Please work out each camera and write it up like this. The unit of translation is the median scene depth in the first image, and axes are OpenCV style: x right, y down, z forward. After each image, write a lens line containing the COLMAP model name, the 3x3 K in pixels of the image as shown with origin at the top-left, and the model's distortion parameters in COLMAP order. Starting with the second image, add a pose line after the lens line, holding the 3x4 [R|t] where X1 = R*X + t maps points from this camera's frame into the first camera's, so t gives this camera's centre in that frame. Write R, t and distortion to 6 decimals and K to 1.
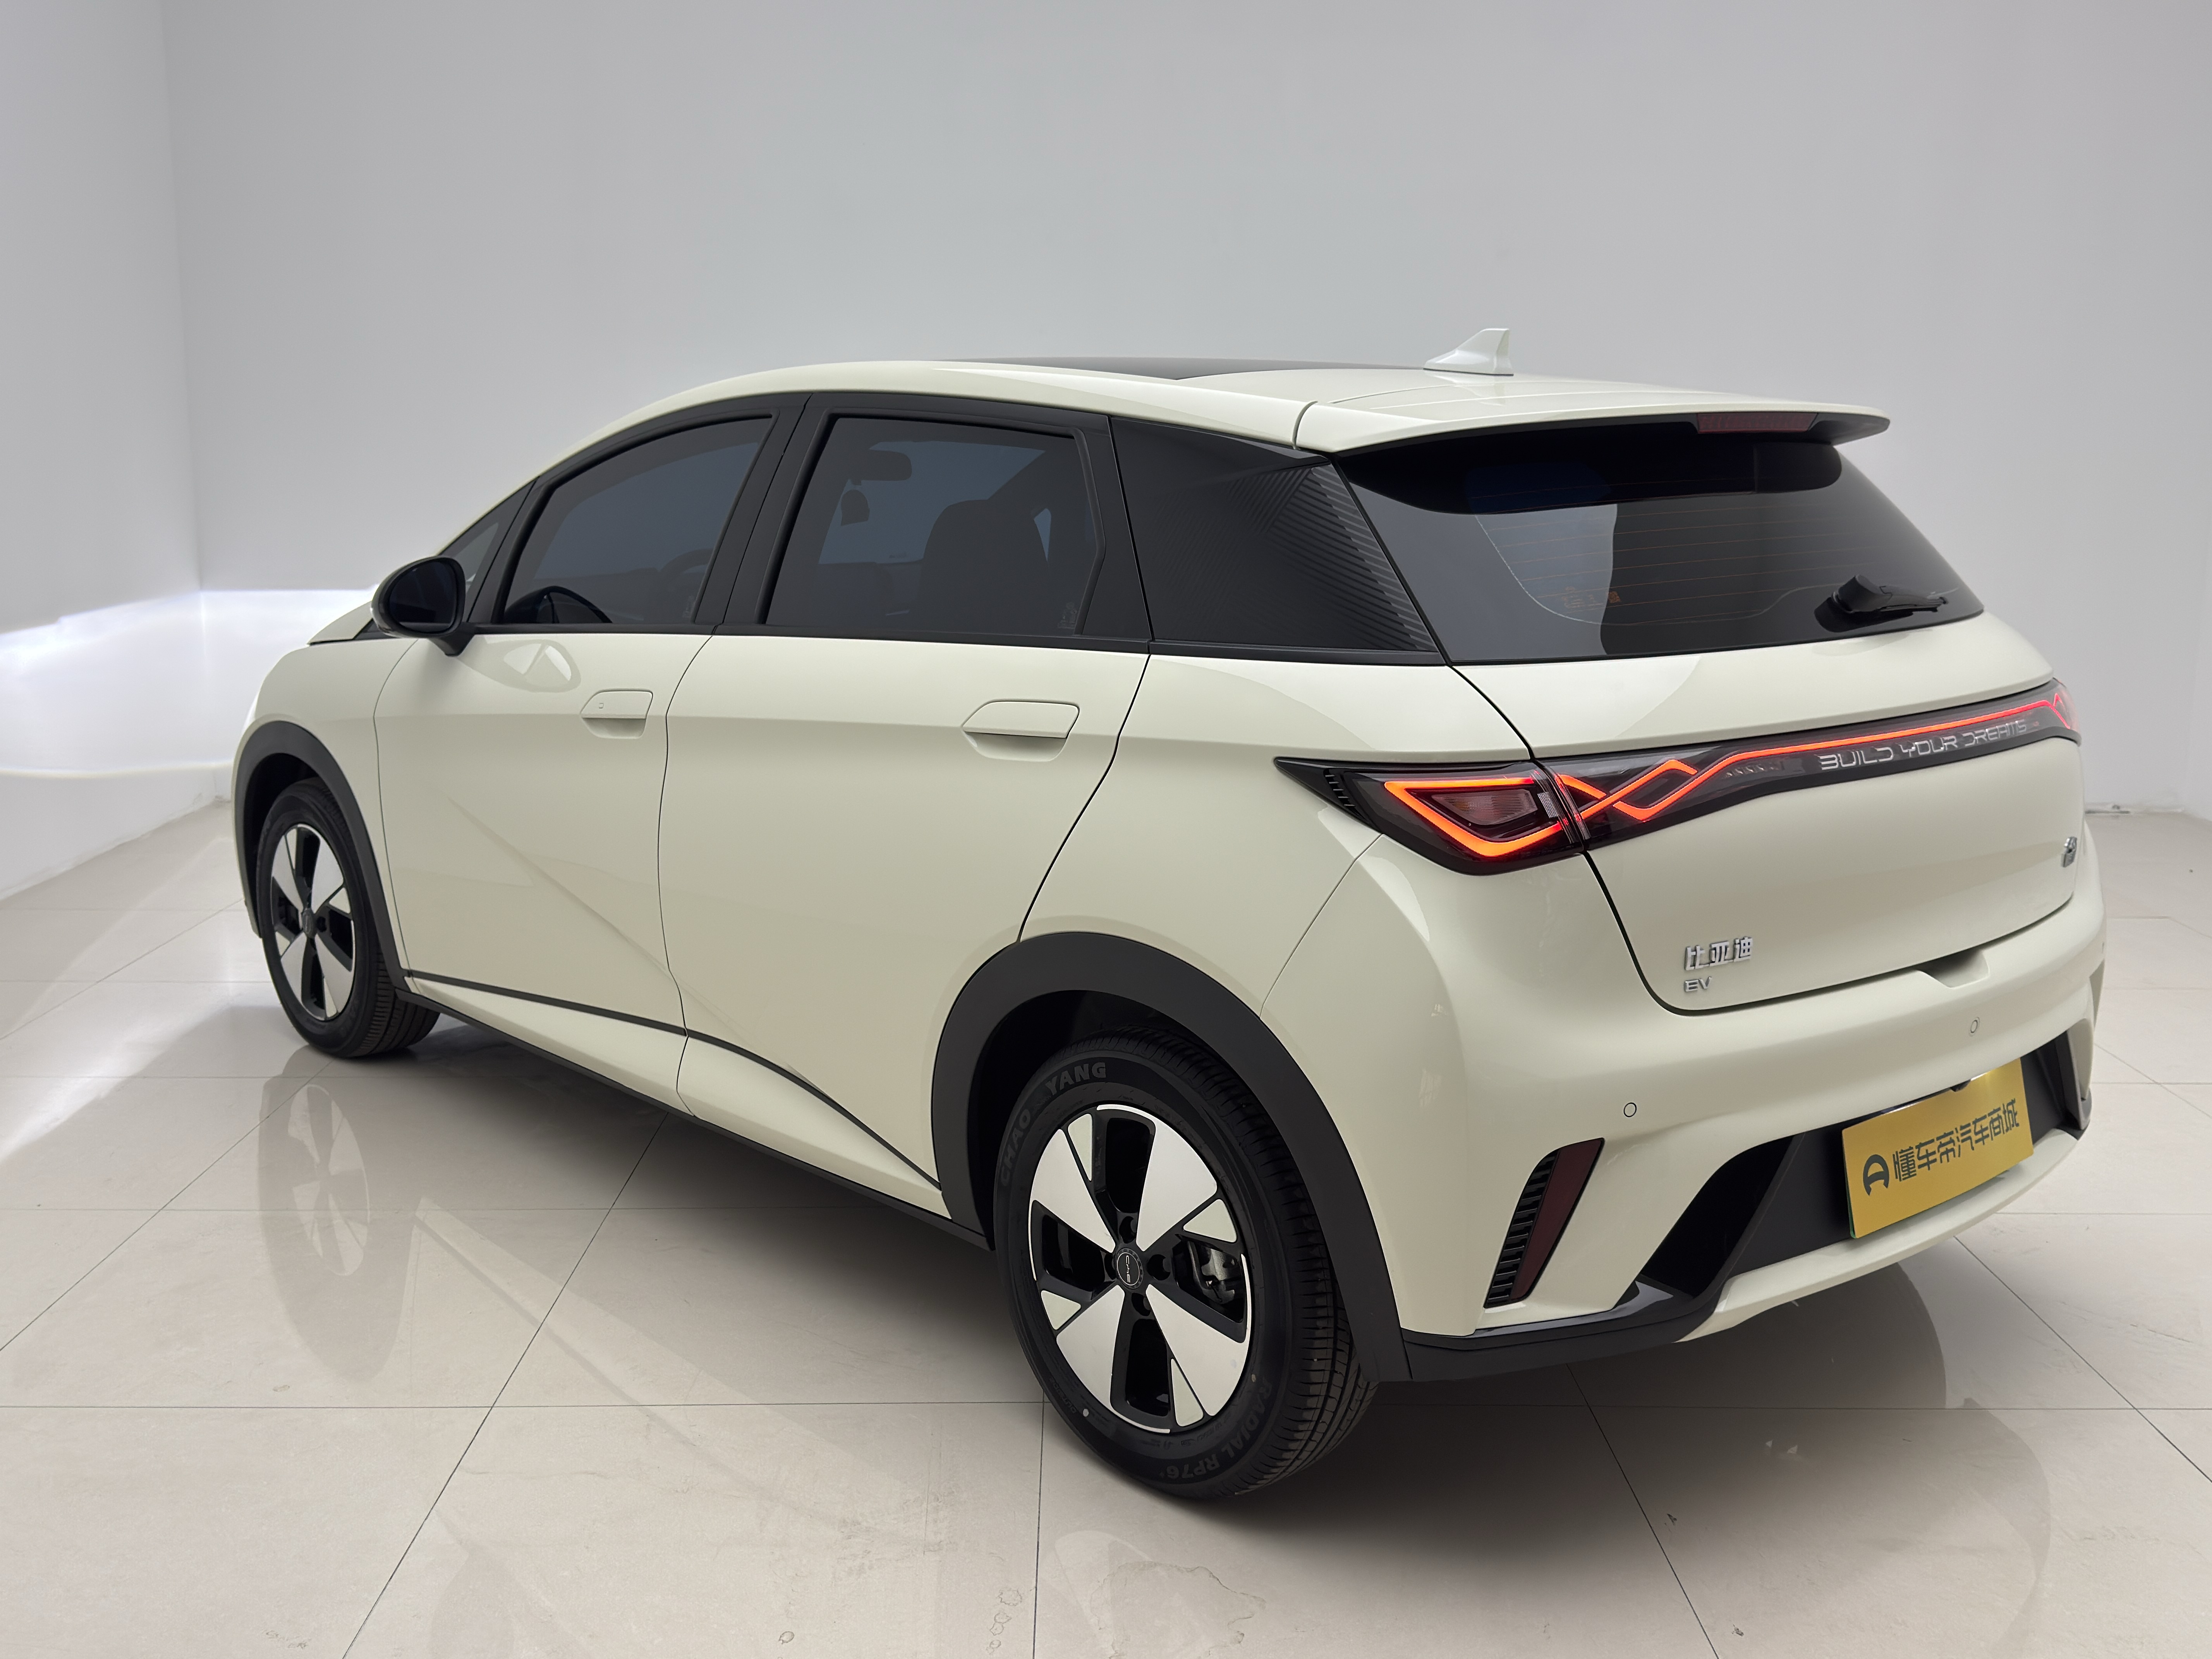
lens RADIAL K [[2226.2, 0, 1101.6], [0, 2226.2, 829.0], [0, 0, 1]] dist [0.072018, 0.000000]
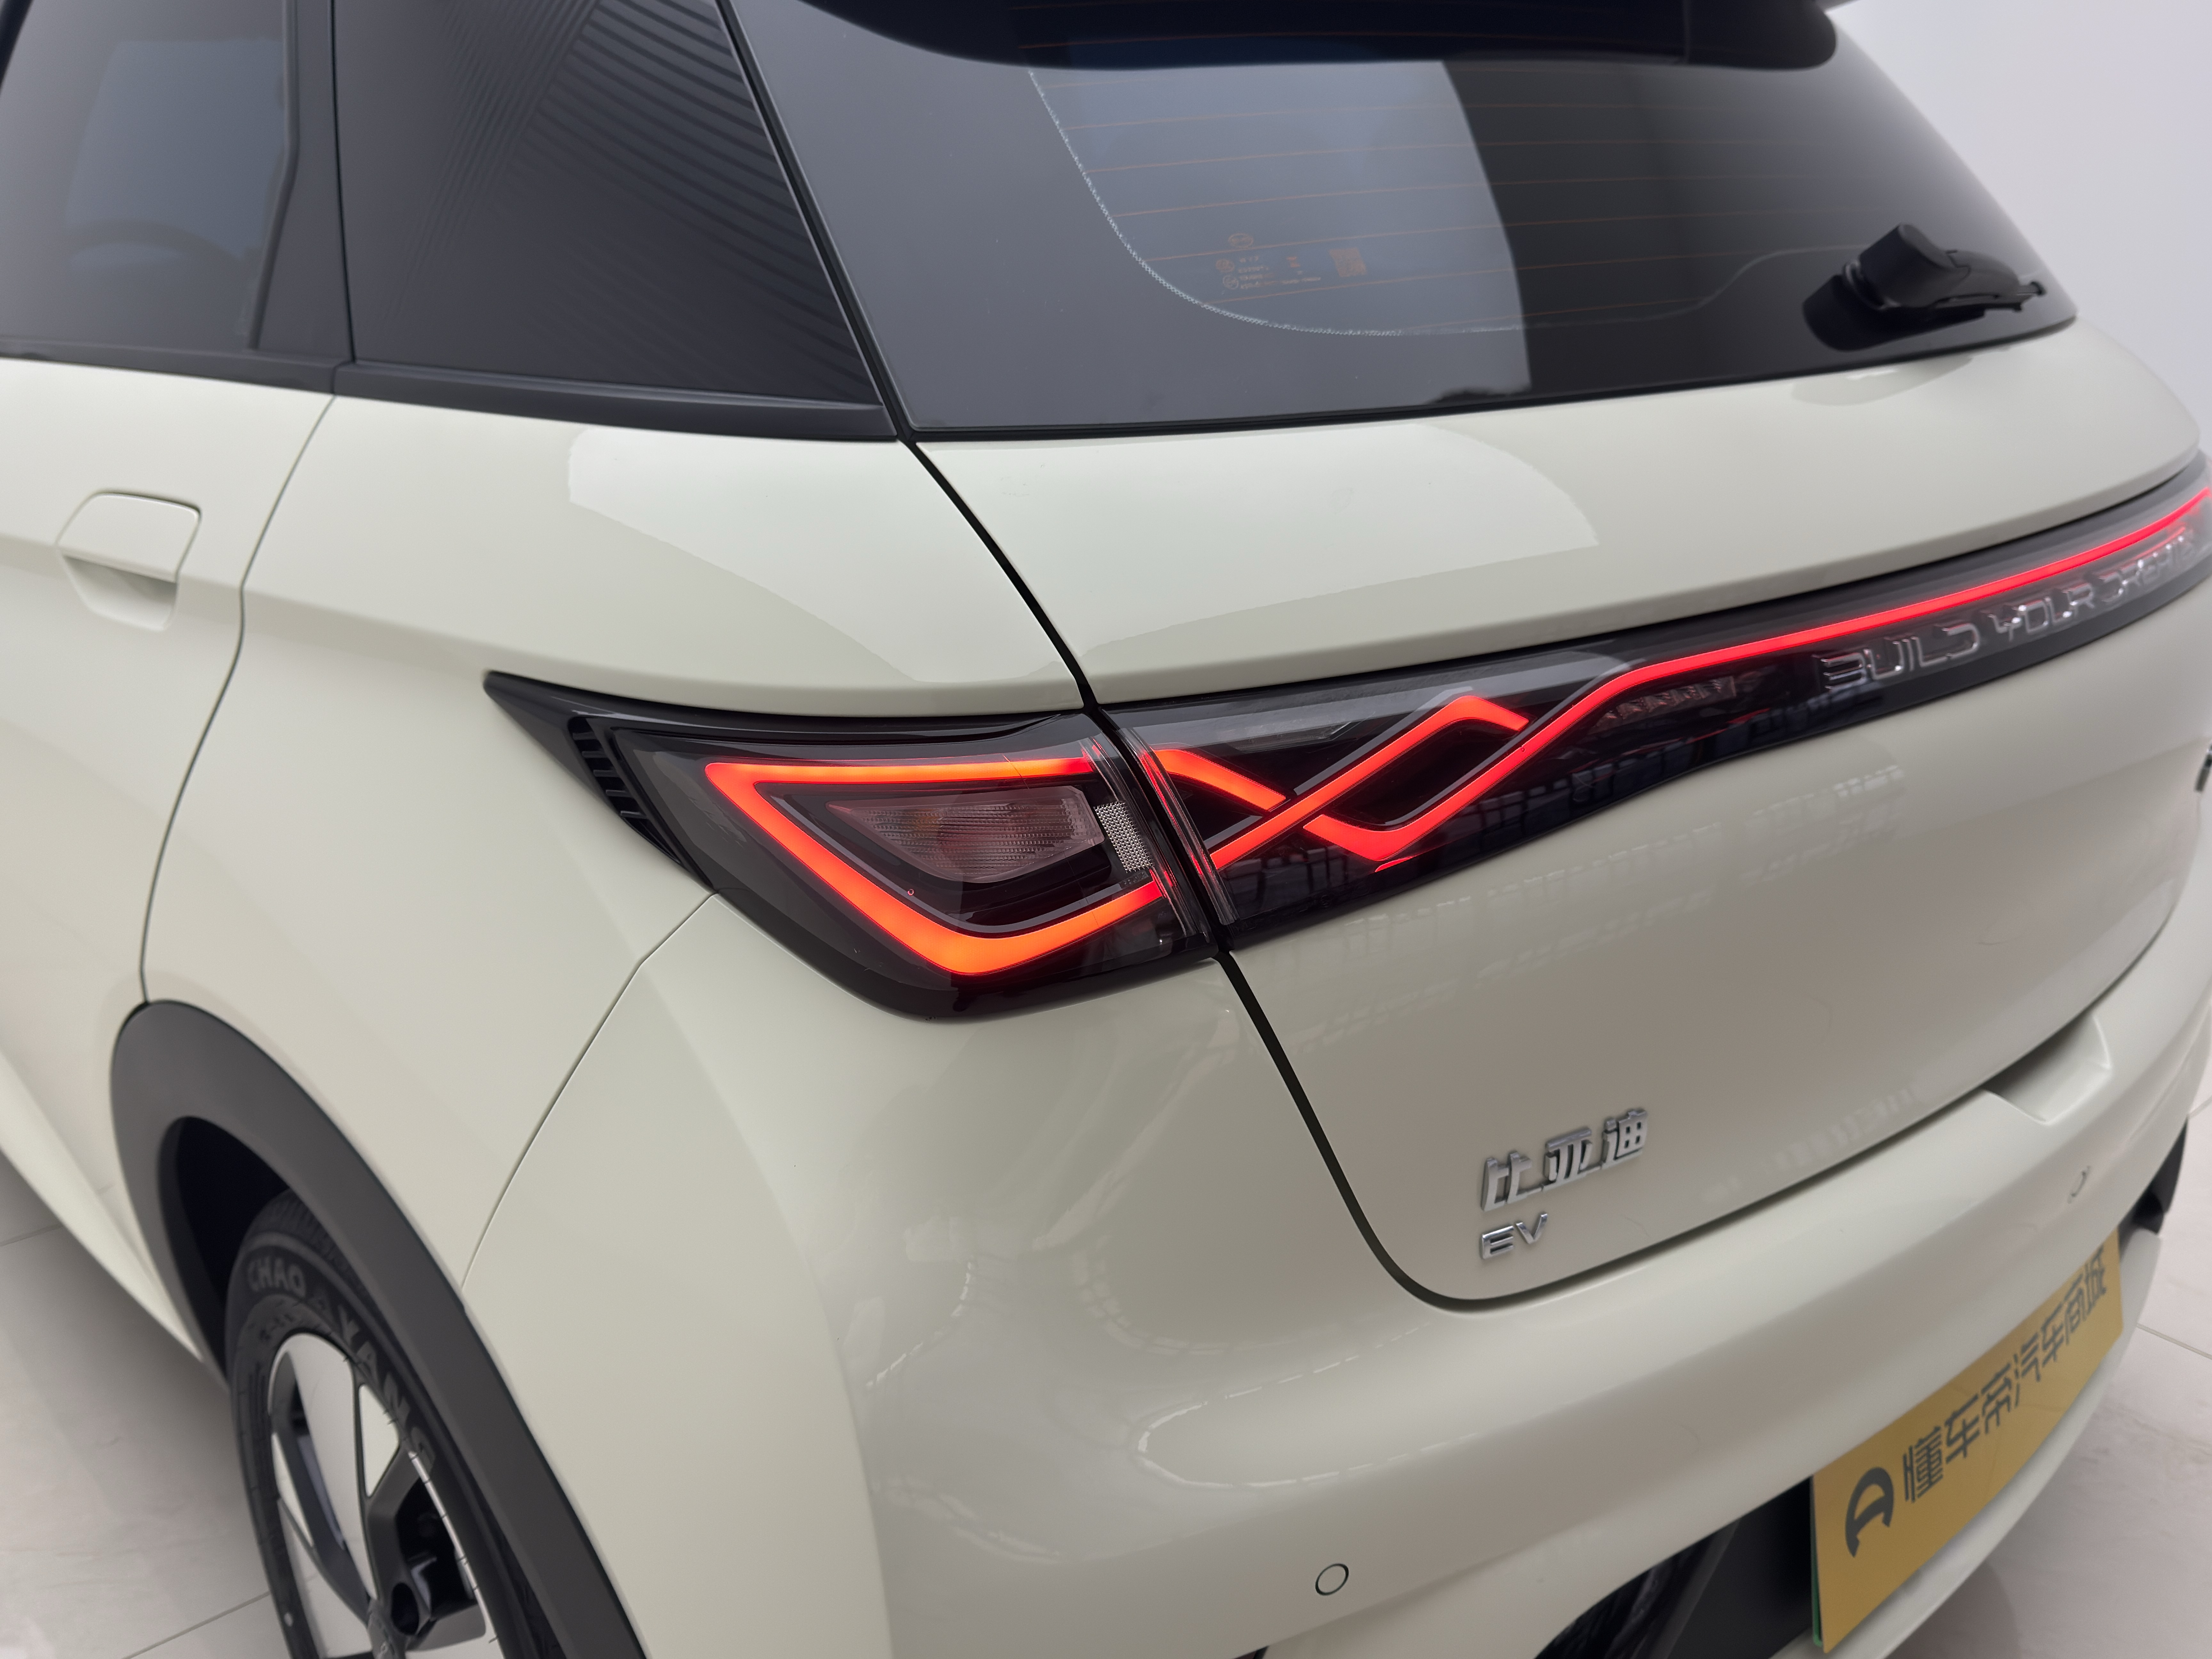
lens RADIAL K [[1859.0, 0, 1129.4], [0, 1859.0, 848.7], [0, 0, 1]] dist [0.043562, -0.016426]
pose [[0.999495, -0.006550, 0.031080, 0.184020], [0.001096, 0.985037, 0.172341, -0.059332], [-0.031744, -0.172220, 0.984547, 0.670276]]
